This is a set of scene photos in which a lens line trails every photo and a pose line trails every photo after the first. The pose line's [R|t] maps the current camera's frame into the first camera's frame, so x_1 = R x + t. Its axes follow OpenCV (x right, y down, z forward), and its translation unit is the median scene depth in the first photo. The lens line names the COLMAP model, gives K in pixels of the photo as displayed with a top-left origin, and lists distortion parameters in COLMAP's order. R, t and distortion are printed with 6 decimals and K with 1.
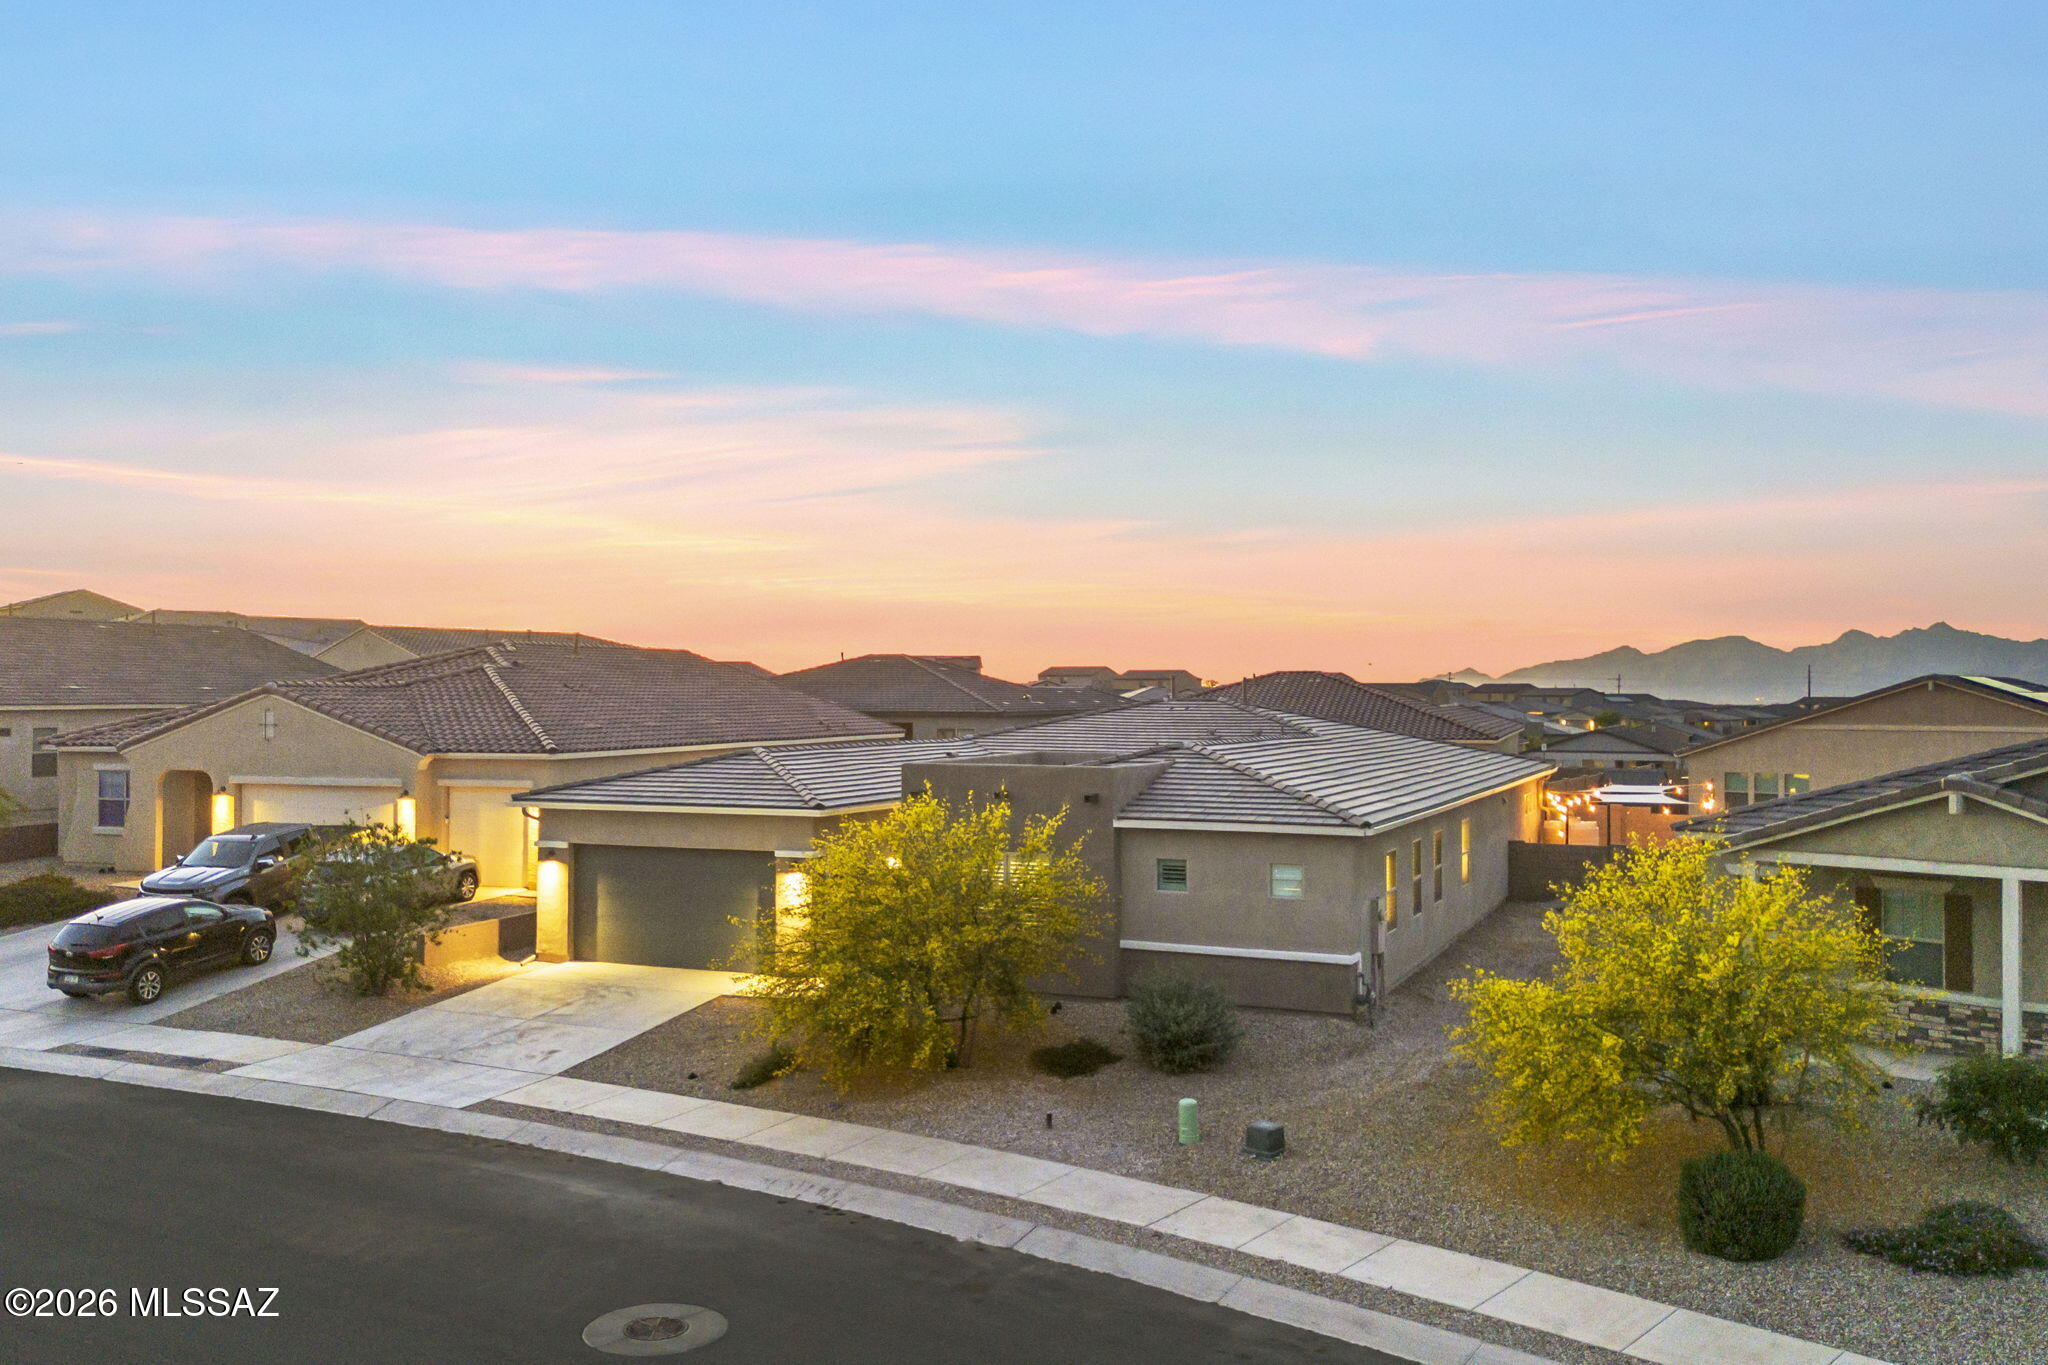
lens RADIAL K [[1807.8, 0, 1024.0], [0, 1807.8, 682.5], [0, 0, 1]] dist [0.056562, -0.005165]
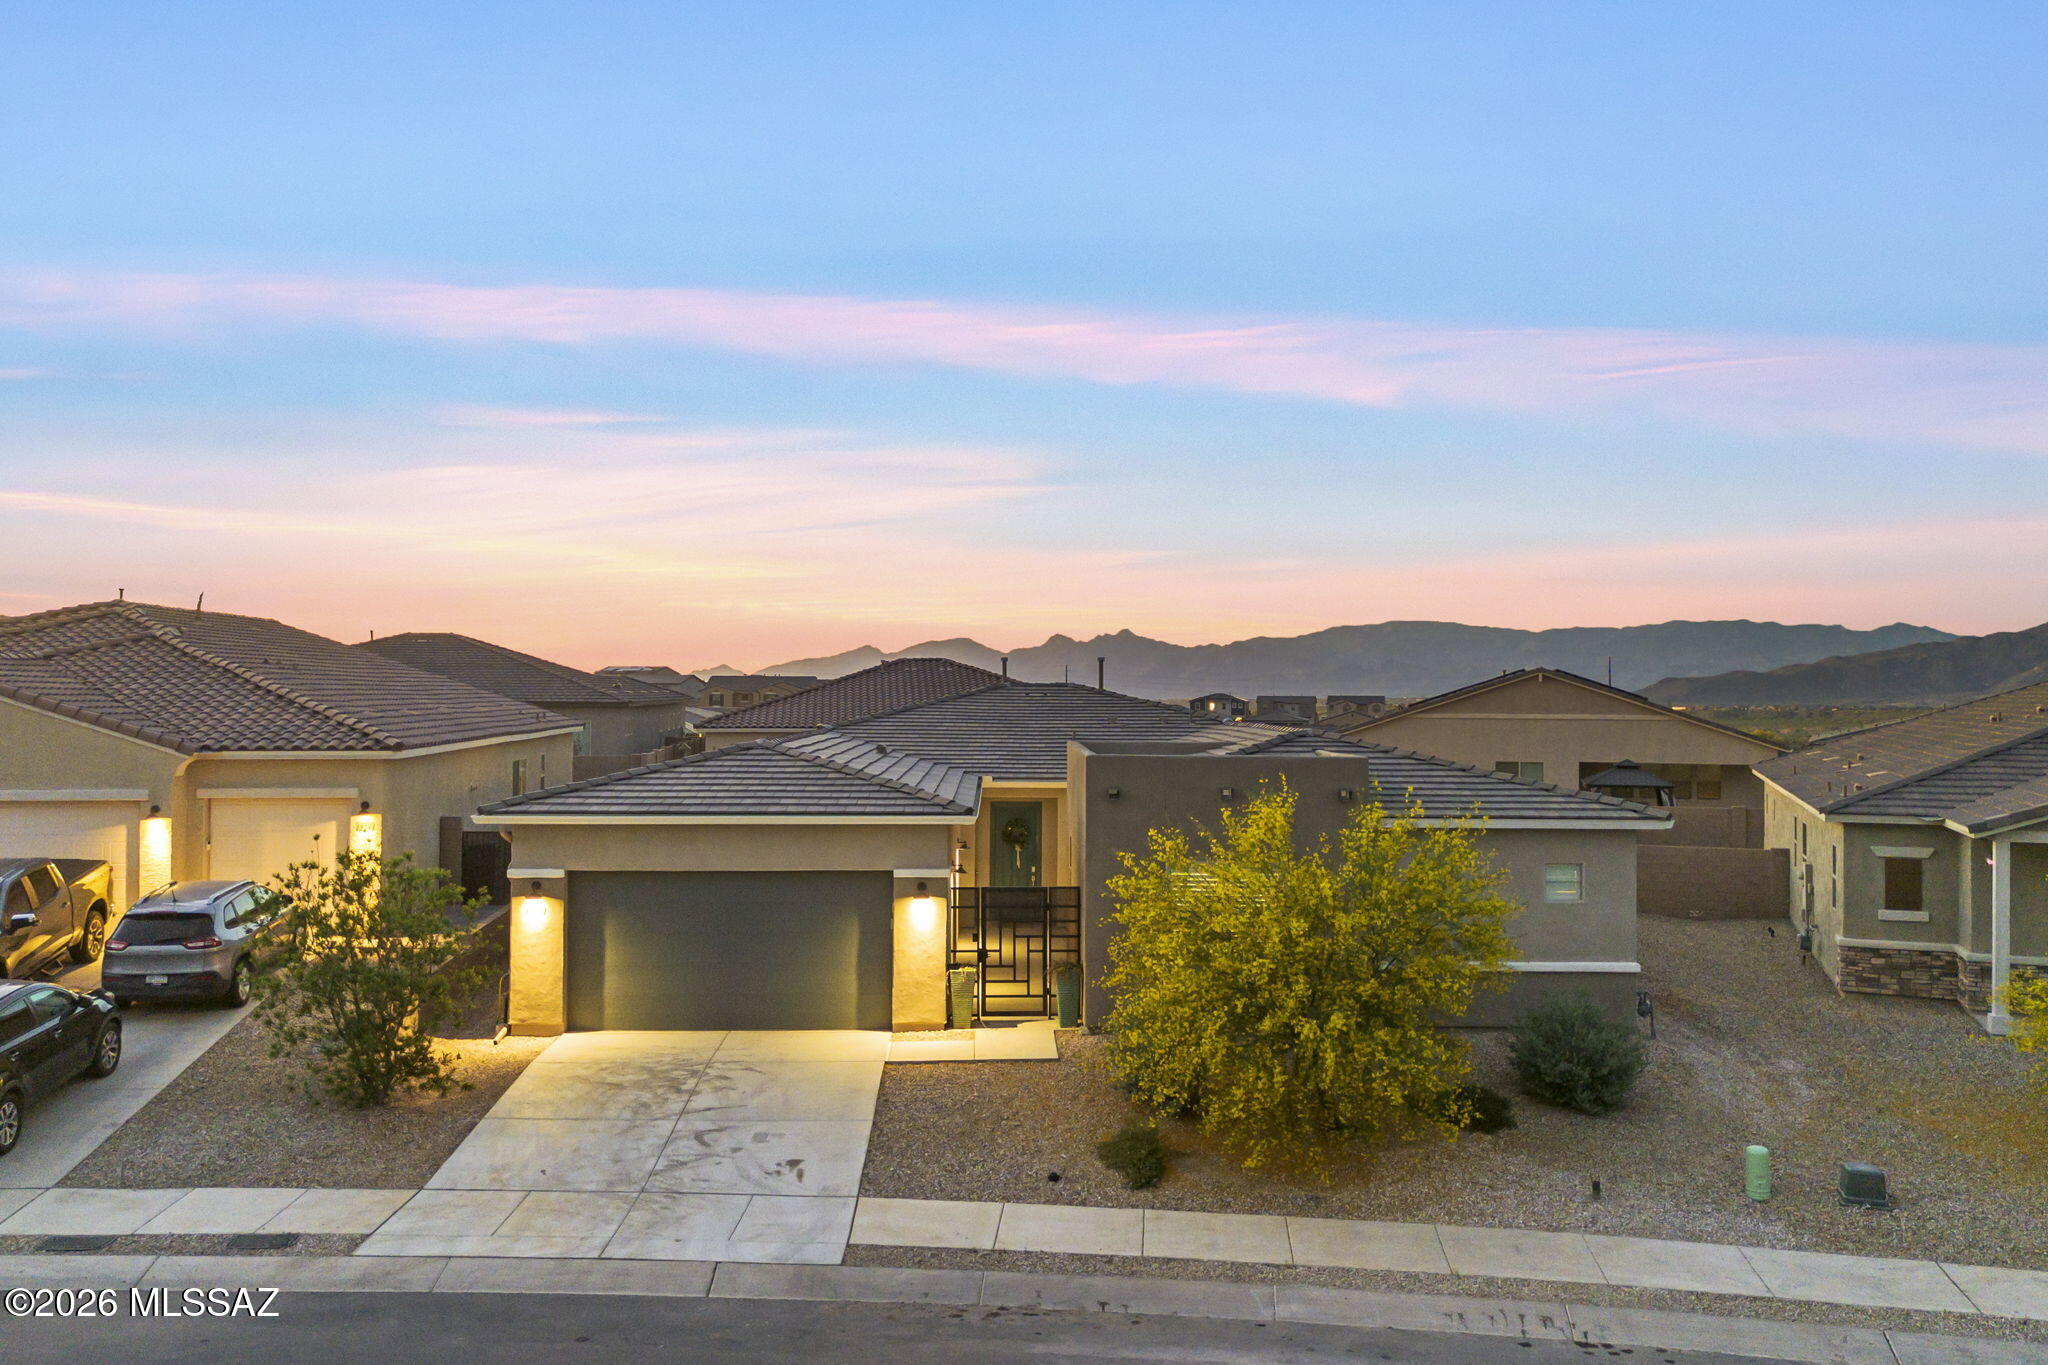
lens RADIAL K [[1807.8, 0, 1024.0], [0, 1807.8, 682.5], [0, 0, 1]] dist [0.056562, -0.005165]
pose [[0.904041, 0.006329, 0.427398, -0.394947], [-0.006876, 0.999976, -0.000262, 0.011520], [-0.427390, -0.002702, 0.904063, 0.259255]]
